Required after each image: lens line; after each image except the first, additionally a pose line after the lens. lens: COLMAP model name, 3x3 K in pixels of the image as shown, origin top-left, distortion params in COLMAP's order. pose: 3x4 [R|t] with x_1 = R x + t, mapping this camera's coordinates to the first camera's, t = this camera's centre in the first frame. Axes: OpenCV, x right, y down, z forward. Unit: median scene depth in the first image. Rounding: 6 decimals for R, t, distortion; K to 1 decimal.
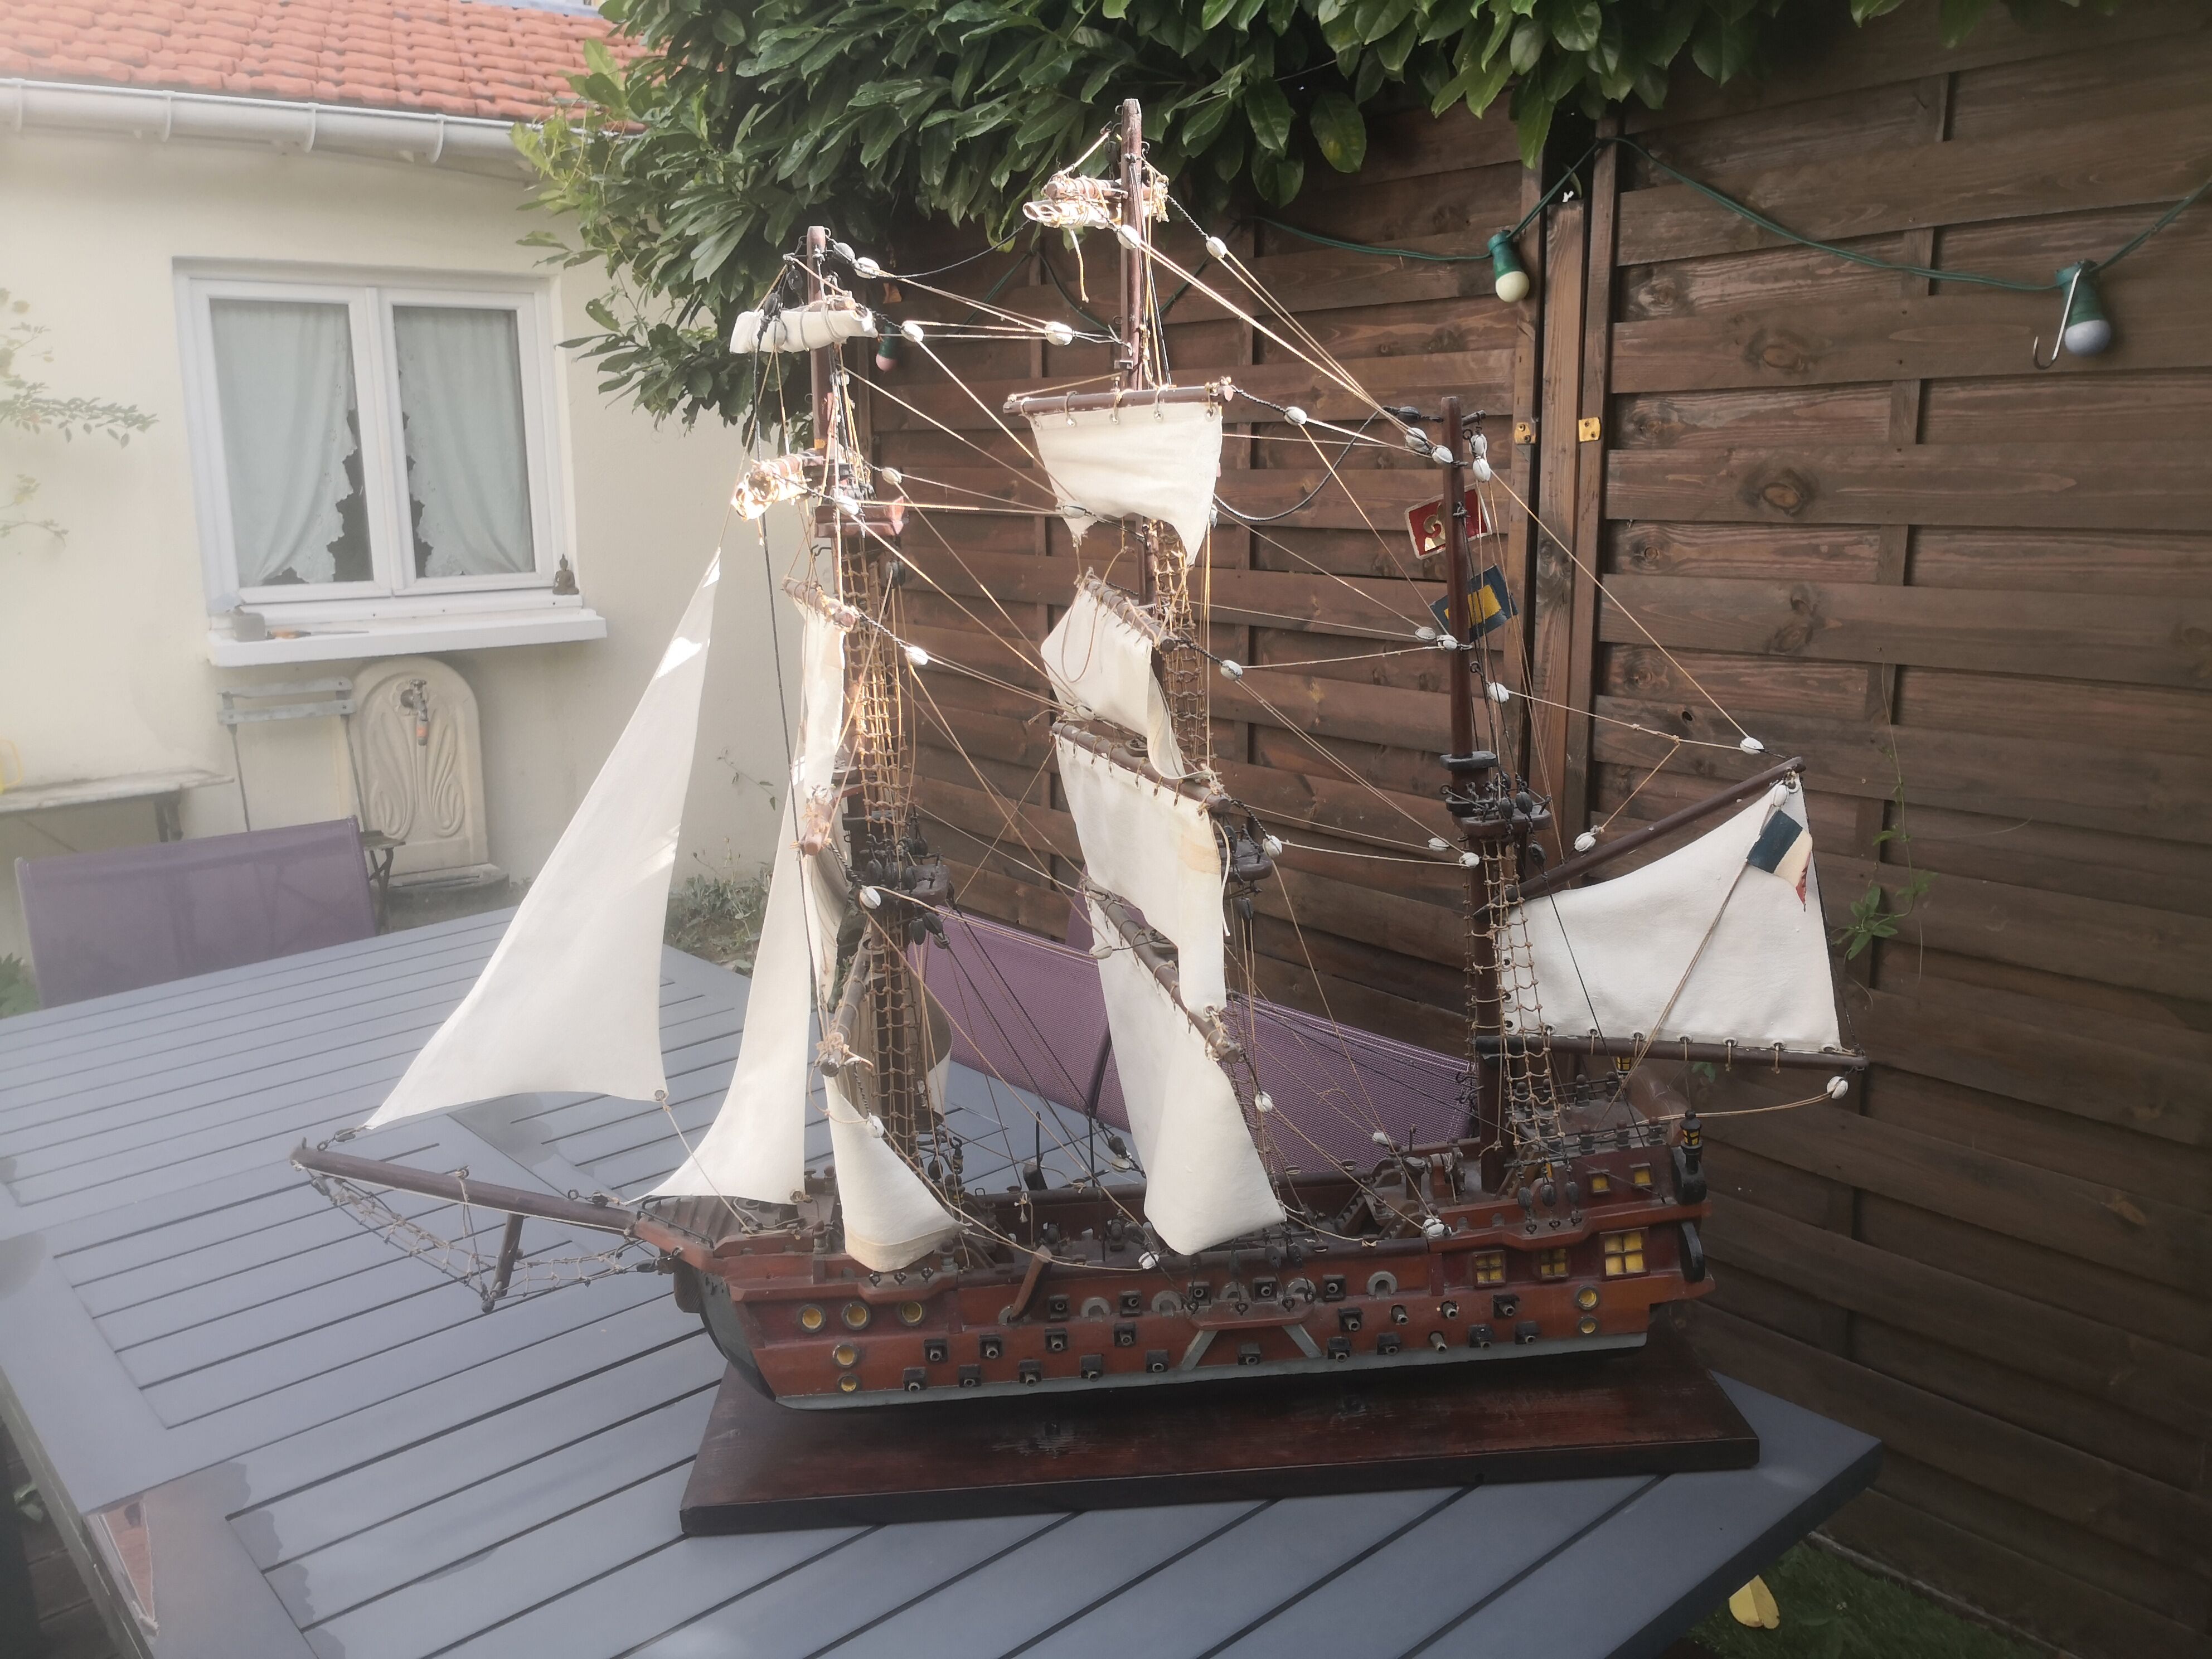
lens RADIAL K [[1842.9, 0, 1106.0], [0, 1842.9, 829.5], [0, 0, 1]] dist [0.041347, -0.001977]
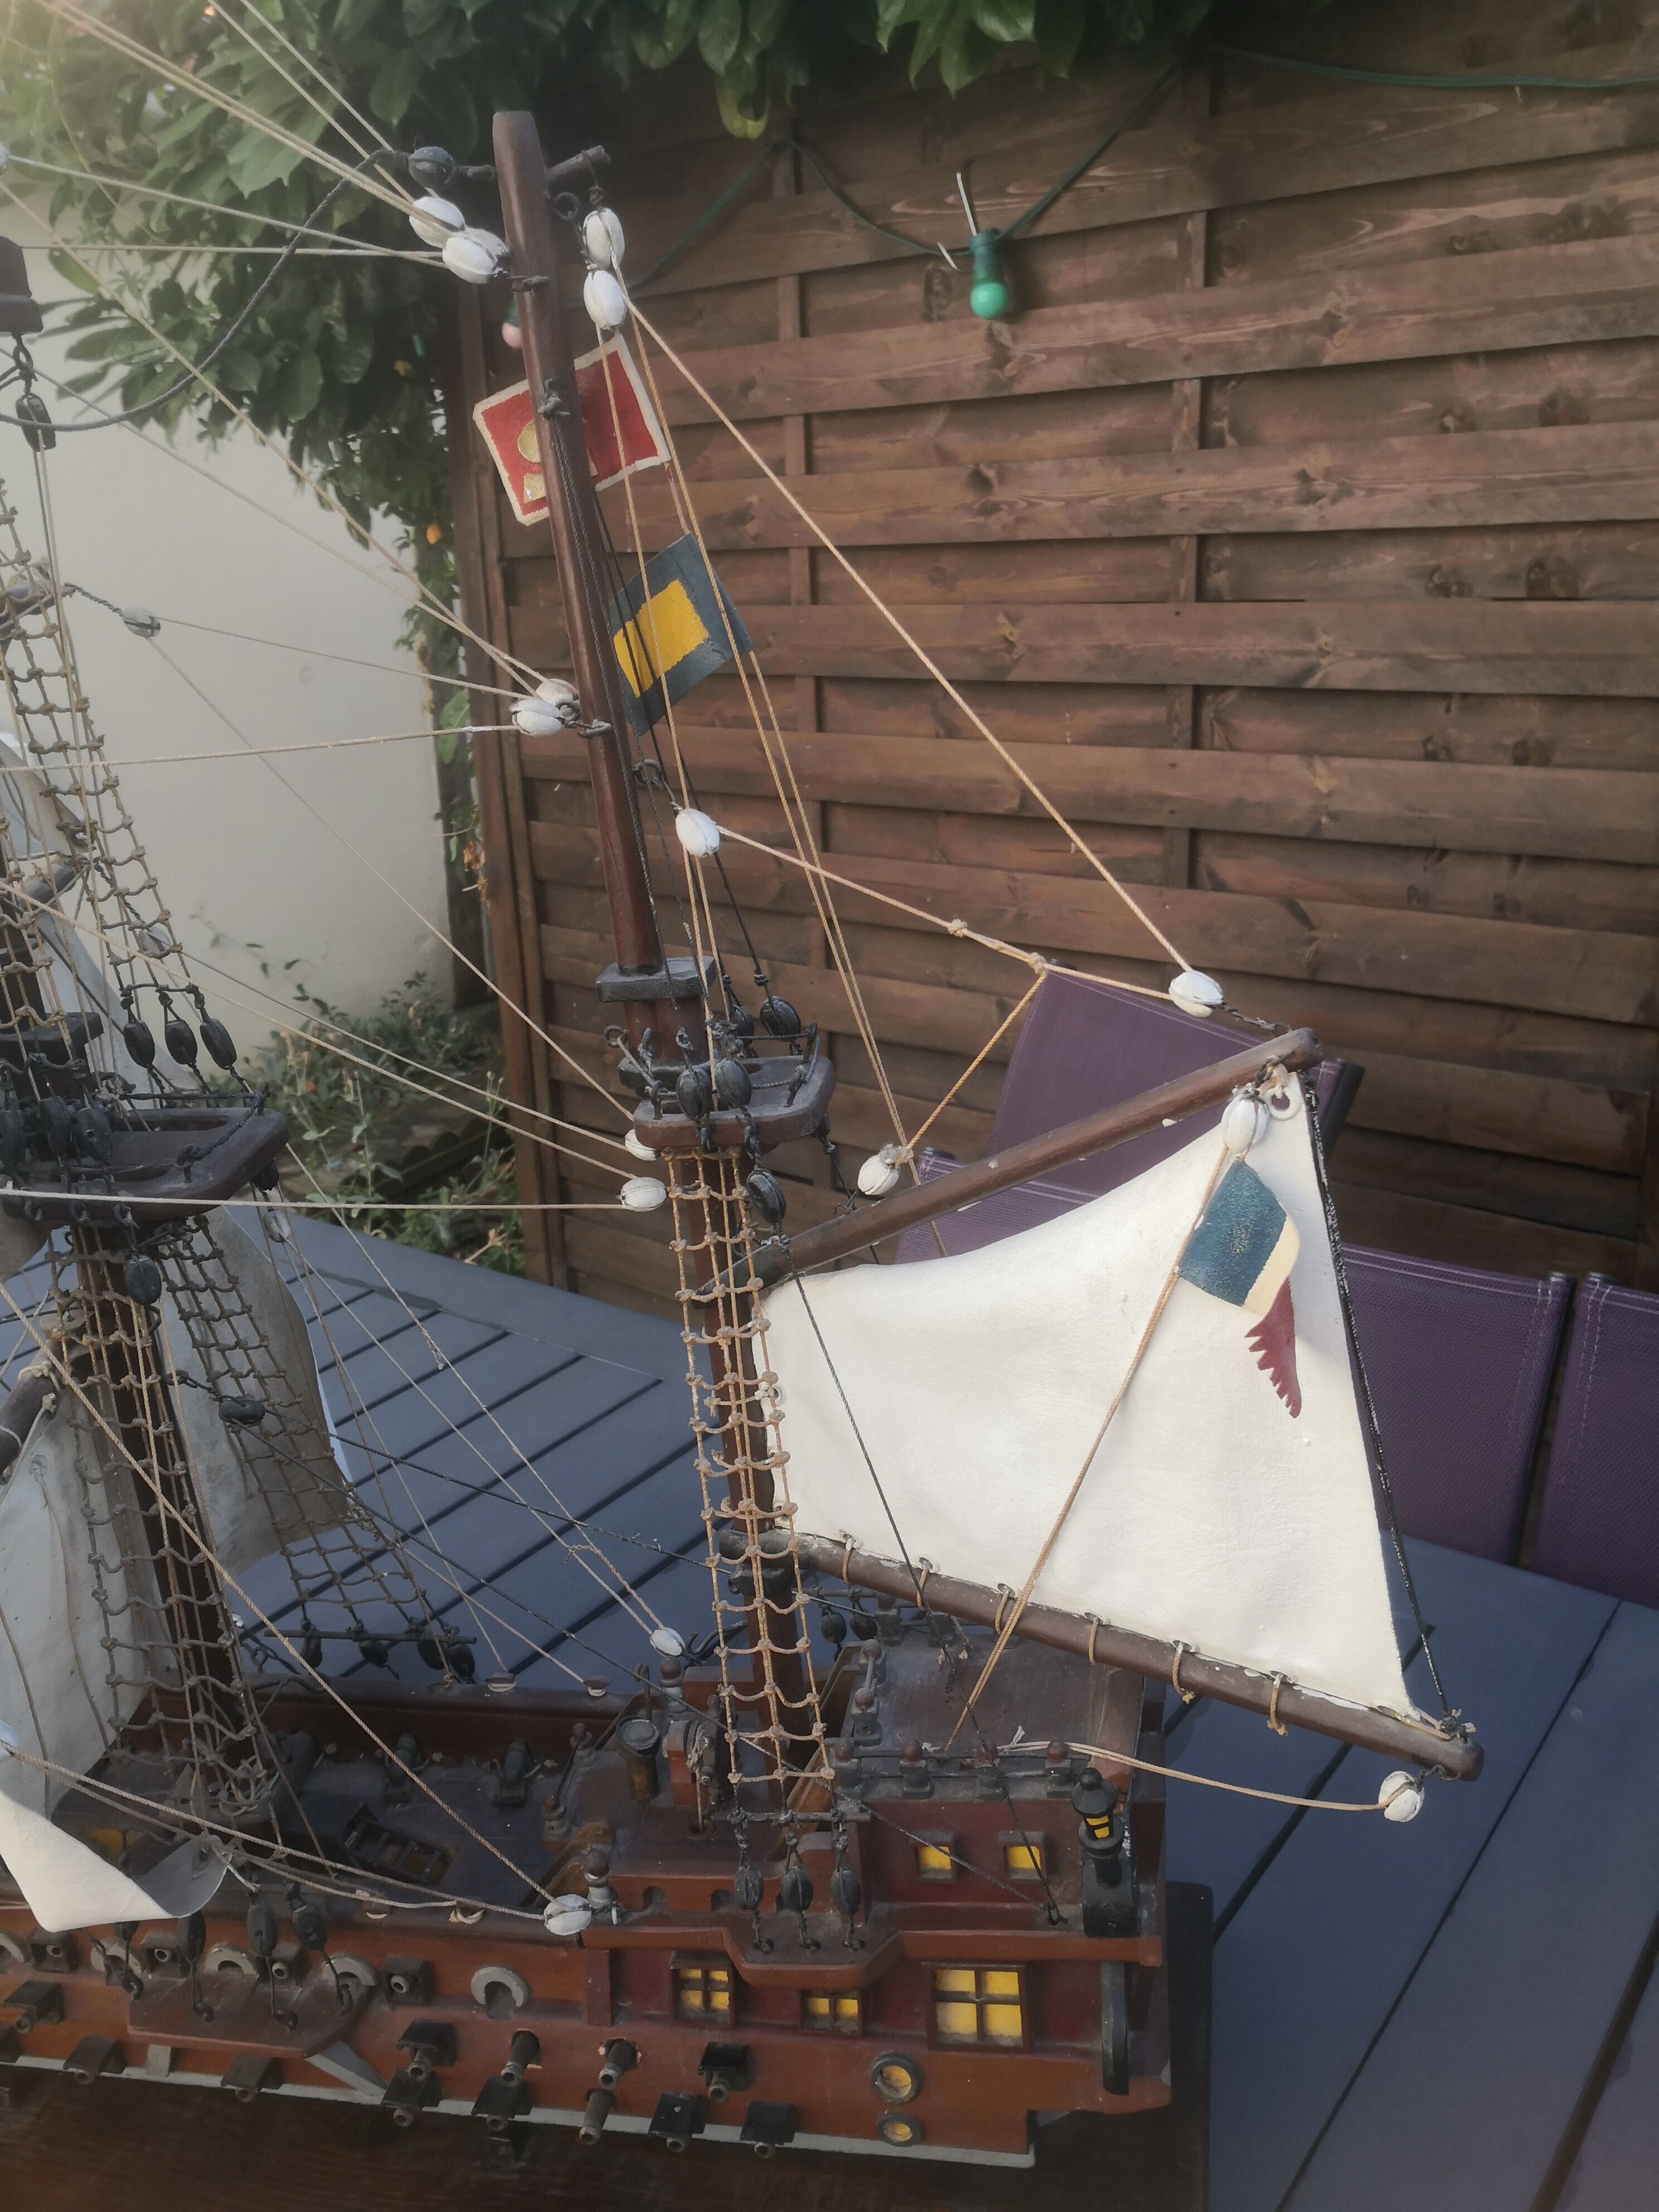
lens RADIAL K [[1815.0, 0, 840.4], [0, 1815.0, 1114.1], [0, 0, 1]] dist [0.001525, -0.026994]
pose [[0.971770, 0.056498, -0.229065, 0.350313], [-0.026621, 0.990961, 0.131480, -0.064995], [0.234423, -0.121670, 0.964491, 0.579318]]
